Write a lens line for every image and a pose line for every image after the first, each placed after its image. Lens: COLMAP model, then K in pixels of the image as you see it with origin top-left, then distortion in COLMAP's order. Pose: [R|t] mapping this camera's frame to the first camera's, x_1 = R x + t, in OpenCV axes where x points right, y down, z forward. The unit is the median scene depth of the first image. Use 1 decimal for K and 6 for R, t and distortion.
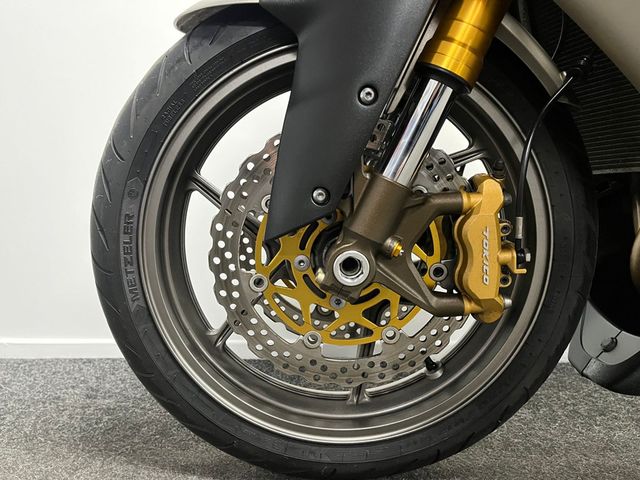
lens RADIAL K [[484.7, 0, 313.7], [0, 484.7, 240.5], [0, 0, 1]] dist [0.054476, -0.060341]
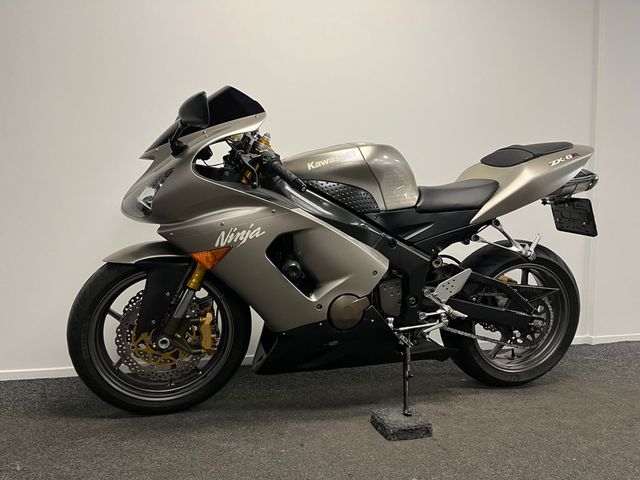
lens RADIAL K [[484.7, 0, 316.7], [0, 484.7, 238.7], [0, 0, 1]] dist [0.054476, -0.060341]
pose [[0.960853, -0.000010, 0.277058, 0.134979], [0.001758, 0.999980, -0.006061, -0.541976], [-0.277053, 0.006311, 0.960834, -2.127829]]
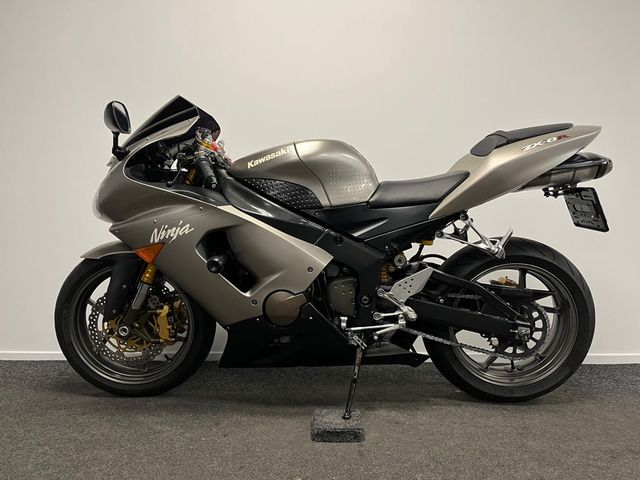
lens RADIAL K [[484.7, 0, 316.7], [0, 484.7, 237.9], [0, 0, 1]] dist [0.054476, -0.060341]
pose [[0.999941, -0.004386, -0.009968, 1.348017], [0.004110, 0.999611, -0.027577, -0.460782], [0.010085, 0.027535, 0.999570, -2.298849]]
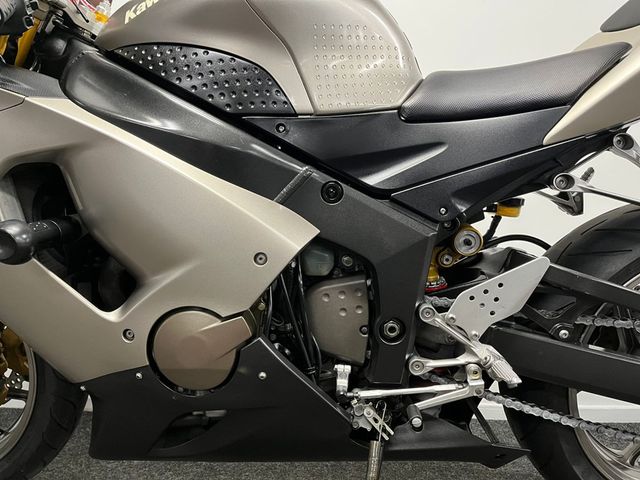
lens RADIAL K [[484.7, 0, 318.1], [0, 484.7, 236.8], [0, 0, 1]] dist [0.054476, -0.060341]
pose [[0.999551, 0.006842, -0.029163, 1.454379], [-0.007358, 0.999818, -0.017623, -0.386083], [0.029037, 0.017830, 0.999419, -0.601202]]
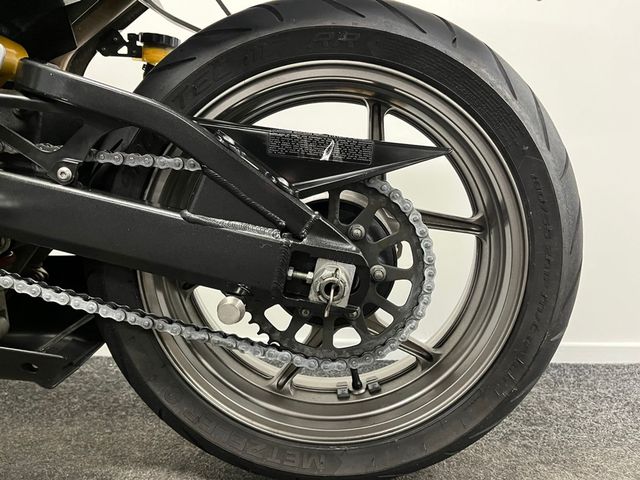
lens RADIAL K [[484.7, 0, 324.6], [0, 484.7, 237.6], [0, 0, 1]] dist [0.054476, -0.060341]
pose [[0.999970, 0.004275, -0.006465, 2.592390], [-0.004210, 0.999942, 0.009937, -0.034946], [0.006507, -0.009909, 0.999930, -0.108203]]
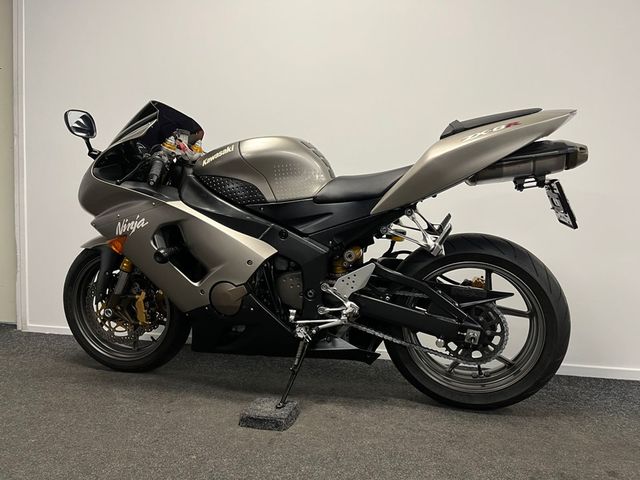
lens RADIAL K [[484.7, 0, 316.9], [0, 484.7, 238.4], [0, 0, 1]] dist [0.054476, -0.060341]
pose [[0.967094, 0.009387, -0.254248, 2.440465], [-0.013162, 0.999827, -0.013150, -0.466908], [0.254080, 0.016064, 0.967050, -2.213059]]
